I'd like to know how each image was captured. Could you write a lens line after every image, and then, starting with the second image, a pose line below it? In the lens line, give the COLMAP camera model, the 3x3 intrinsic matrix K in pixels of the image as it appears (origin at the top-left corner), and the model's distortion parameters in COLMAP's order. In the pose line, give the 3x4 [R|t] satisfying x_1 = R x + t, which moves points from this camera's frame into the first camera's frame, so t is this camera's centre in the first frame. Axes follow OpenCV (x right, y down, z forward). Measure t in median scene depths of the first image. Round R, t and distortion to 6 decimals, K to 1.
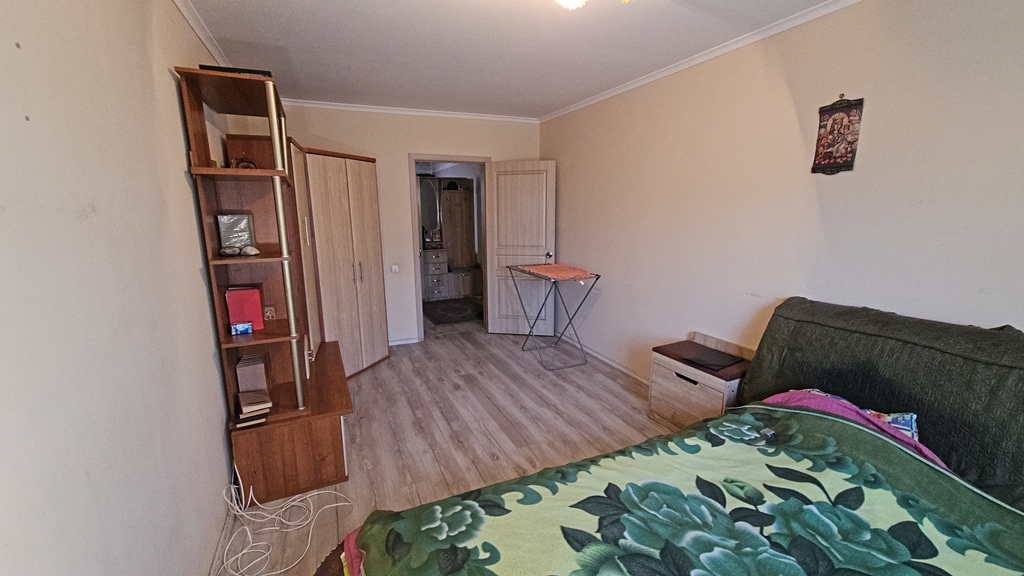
lens RADIAL K [[418.6, 0, 511.7], [0, 418.6, 289.6], [0, 0, 1]] dist [-0.000081, -0.000195]
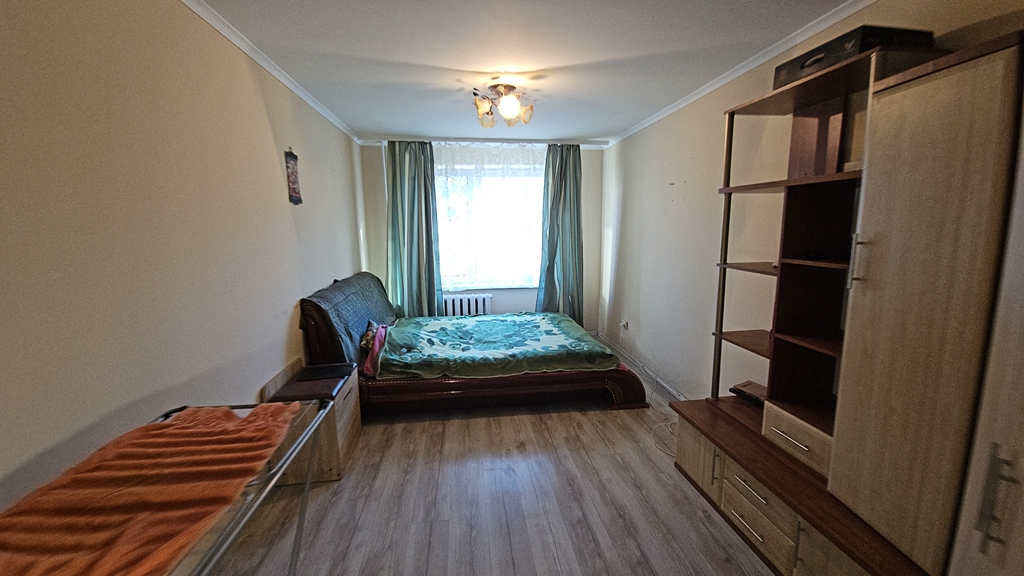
lens RADIAL K [[418.6, 0, 512.4], [0, 418.6, 288.6], [0, 0, 1]] dist [-0.000081, -0.000195]
pose [[-0.954403, -0.028389, 0.297168, -0.257212], [0.072895, 0.943170, 0.324216, -0.326480], [-0.289484, 0.331095, -0.898095, 1.701376]]
